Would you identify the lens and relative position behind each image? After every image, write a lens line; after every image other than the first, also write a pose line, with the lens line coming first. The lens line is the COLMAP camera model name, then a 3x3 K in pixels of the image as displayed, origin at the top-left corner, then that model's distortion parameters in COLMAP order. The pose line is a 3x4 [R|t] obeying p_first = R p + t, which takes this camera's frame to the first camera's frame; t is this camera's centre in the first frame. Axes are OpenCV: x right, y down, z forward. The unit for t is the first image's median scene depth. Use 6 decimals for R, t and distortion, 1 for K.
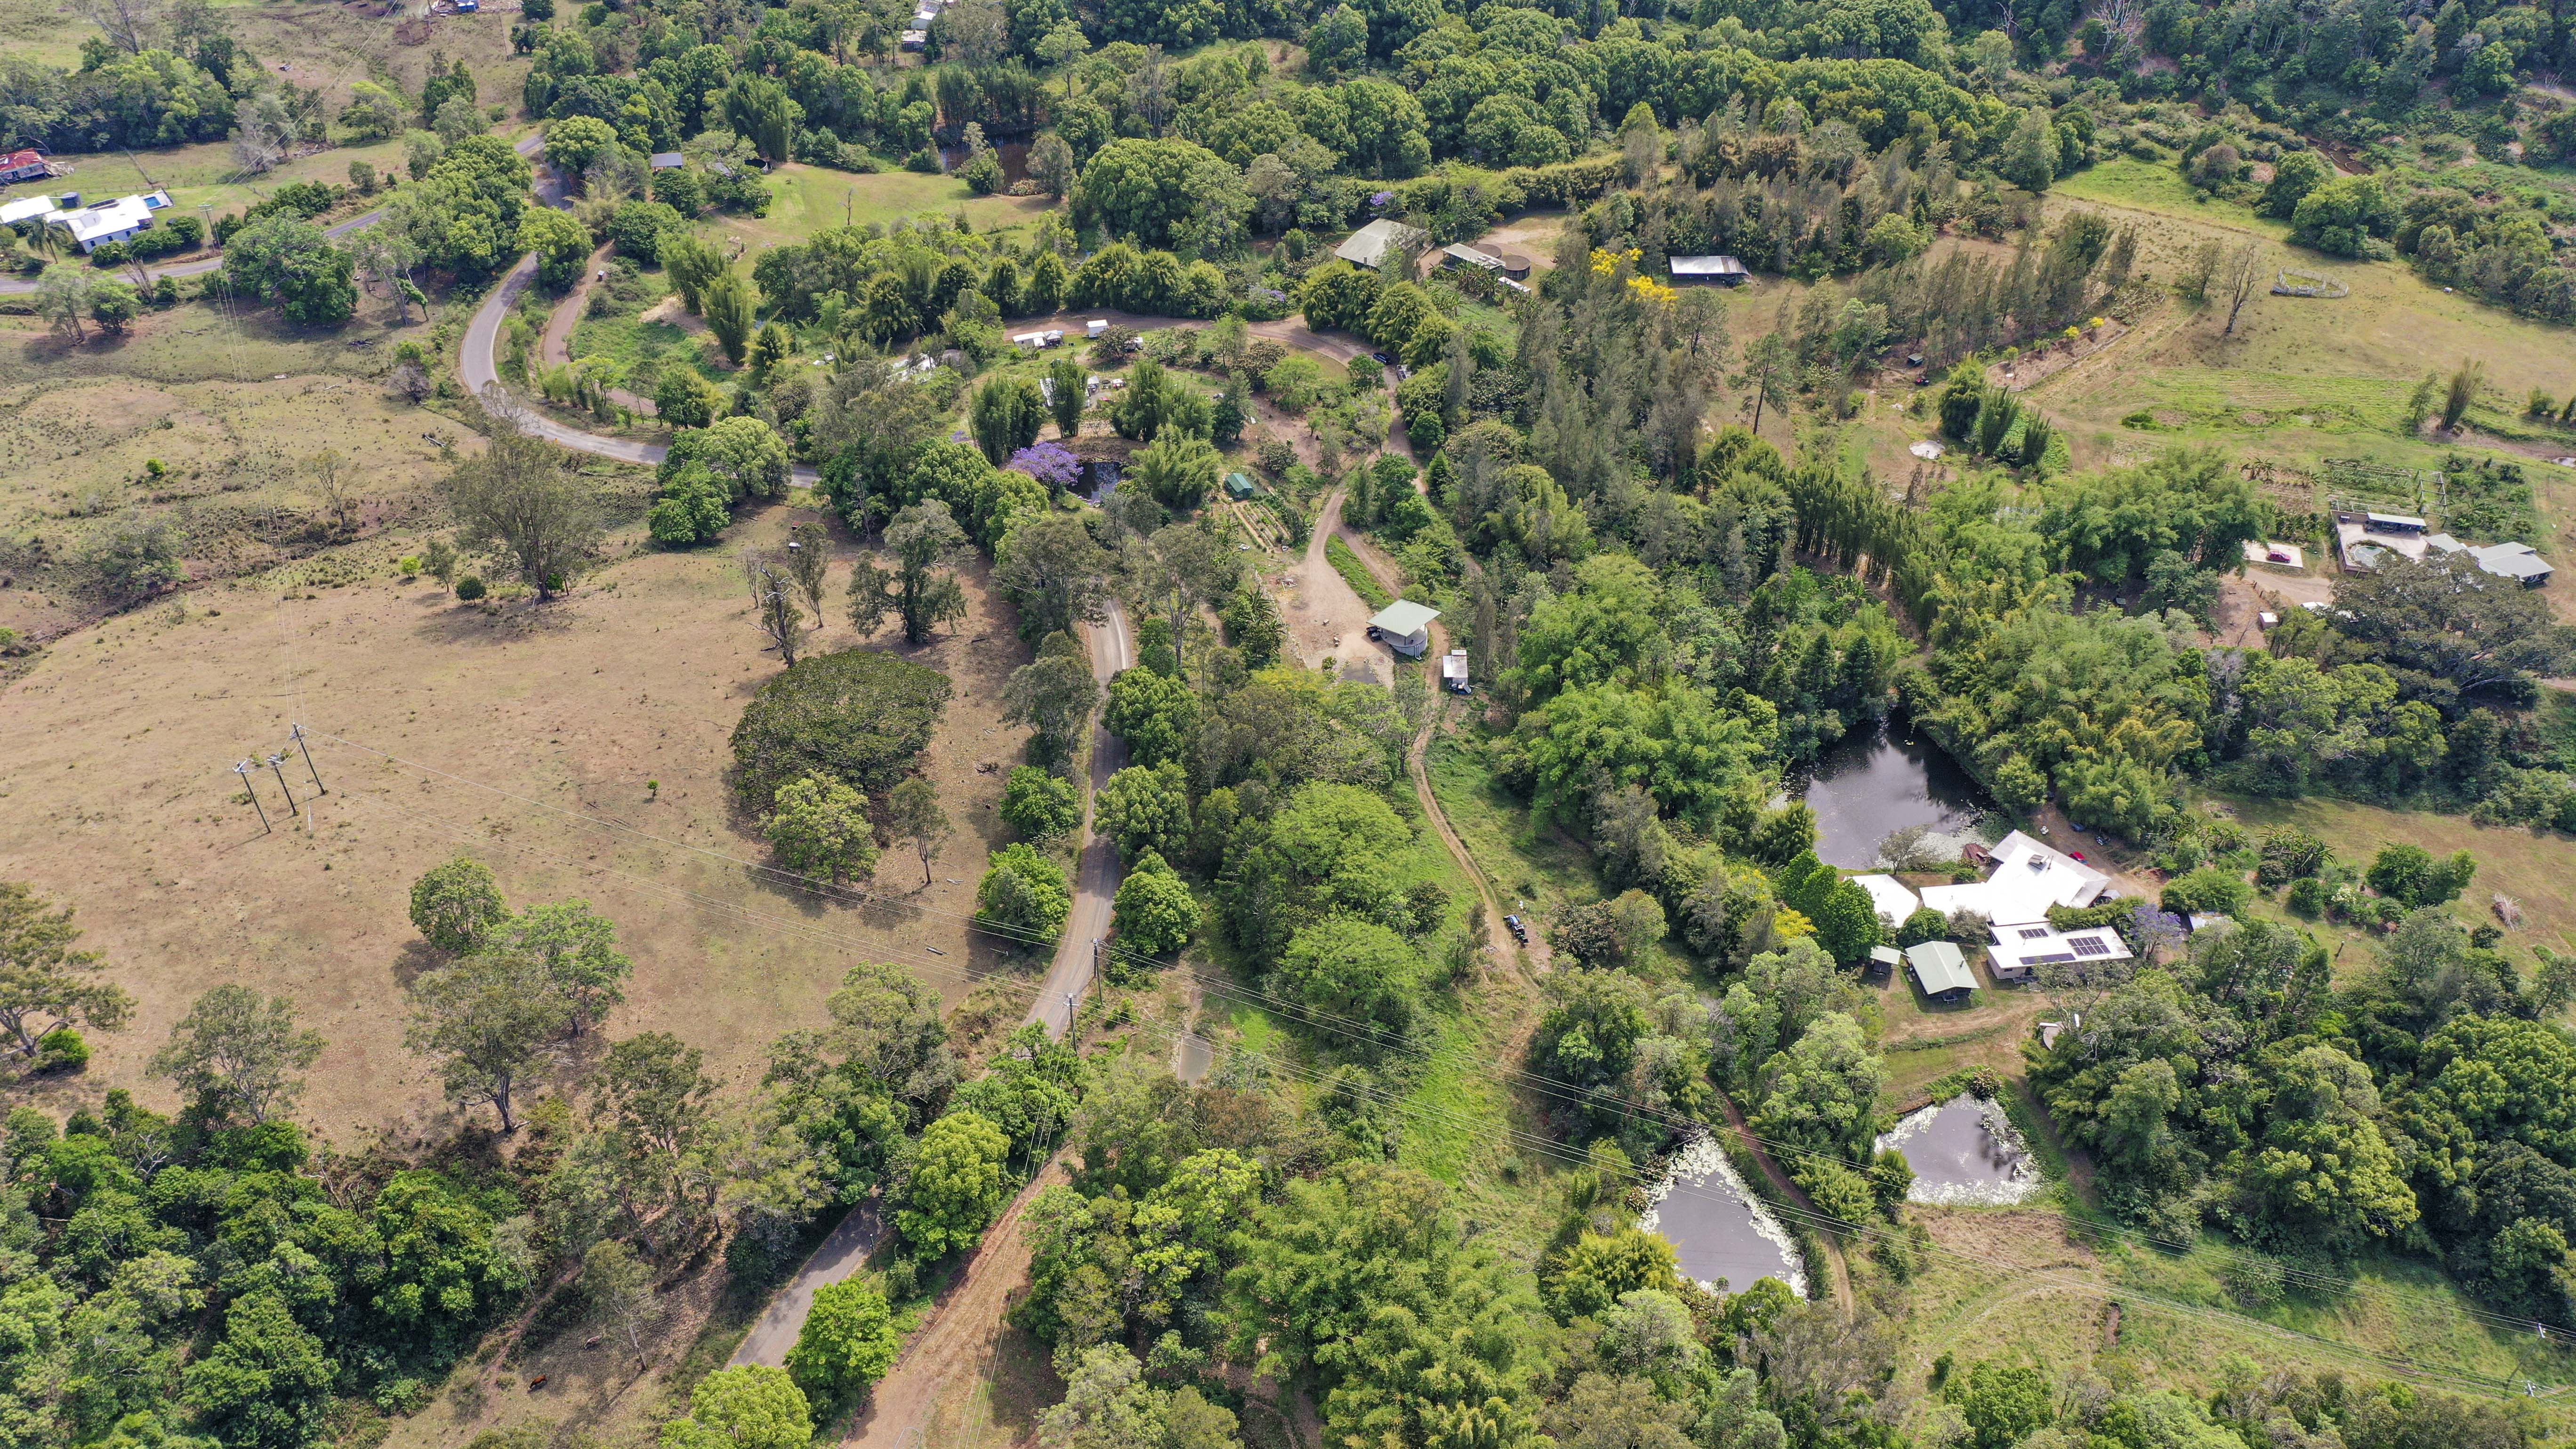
lens RADIAL K [[2053.6, 0, 1288.0], [0, 2053.6, 724.5], [0, 0, 1]] dist [0.002088, -0.001391]
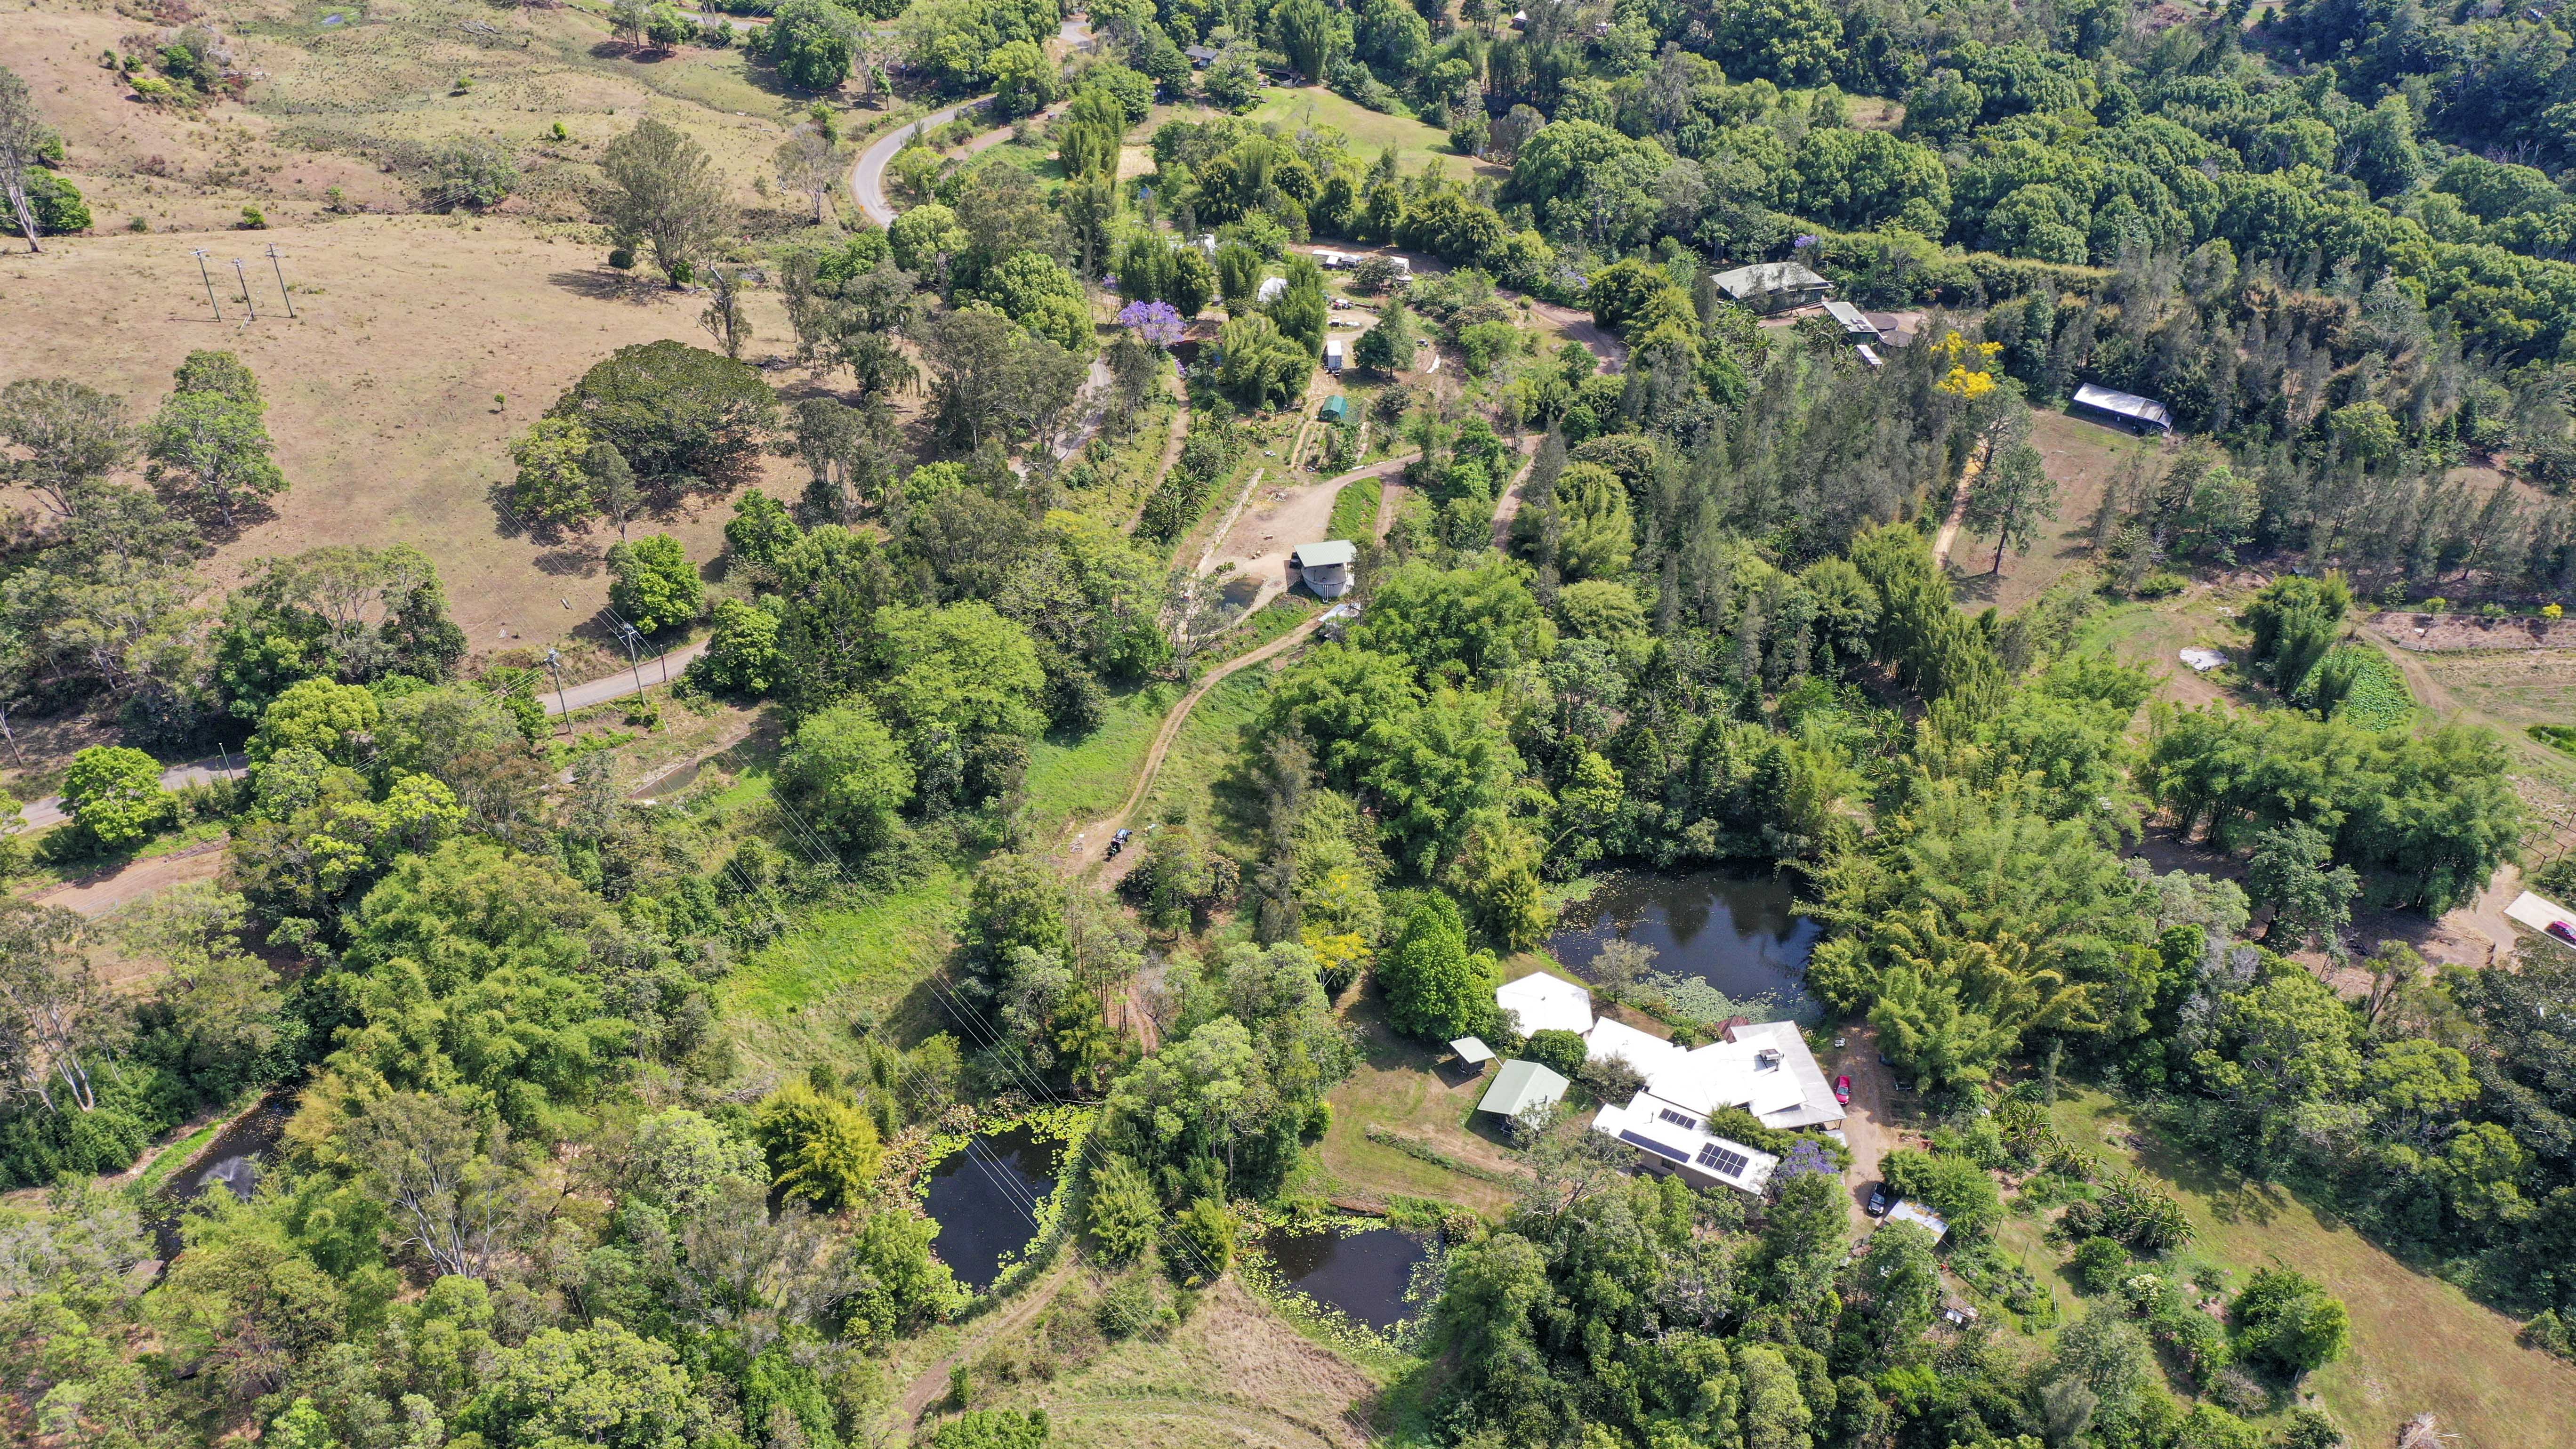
lens RADIAL K [[2053.6, 0, 1288.0], [0, 2053.6, 724.5], [0, 0, 1]] dist [0.002088, -0.001391]
pose [[0.810632, 0.347660, -0.471178, 0.398498], [-0.381888, 0.923879, 0.024672, 0.001206], [0.443890, 0.159937, 0.881693, 0.166171]]
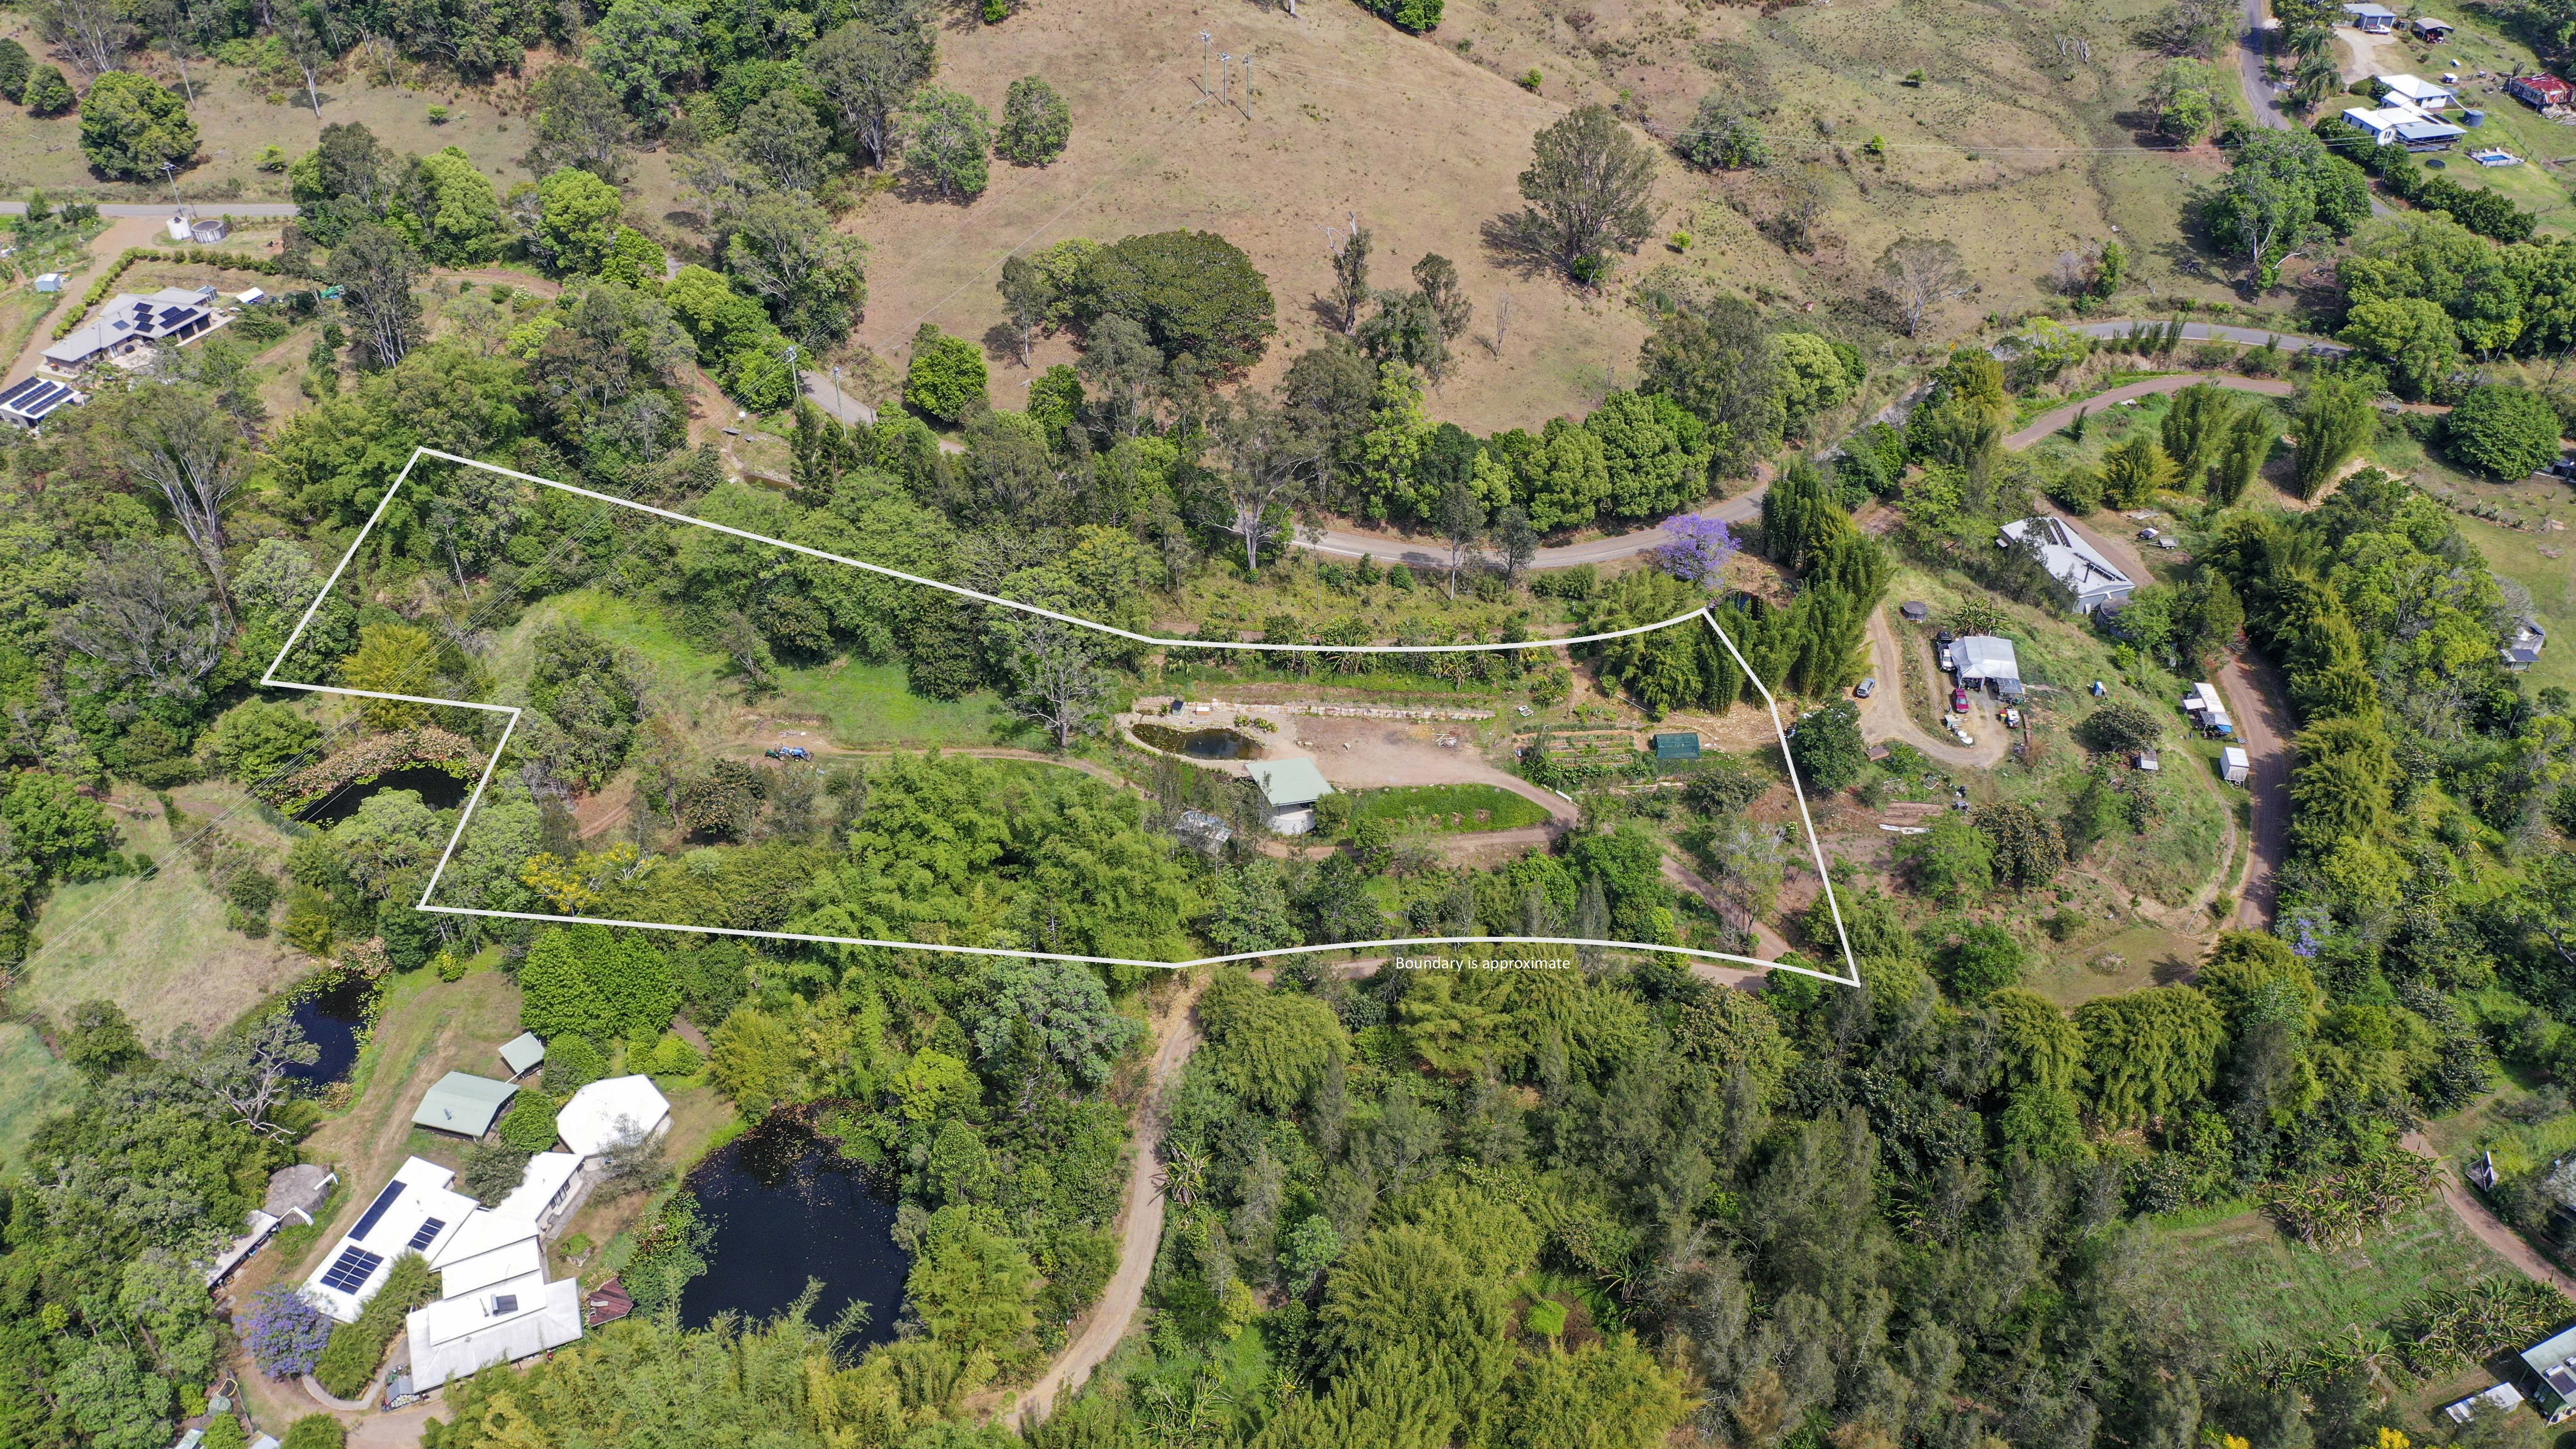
lens RADIAL K [[2053.6, 0, 1288.0], [0, 2053.6, 724.5], [0, 0, 1]] dist [0.002088, -0.001391]
pose [[-0.394515, 0.553366, -0.733583, 0.481058], [-0.585718, 0.463693, 0.664773, -0.452586], [0.708020, 0.691935, 0.141183, 0.708506]]
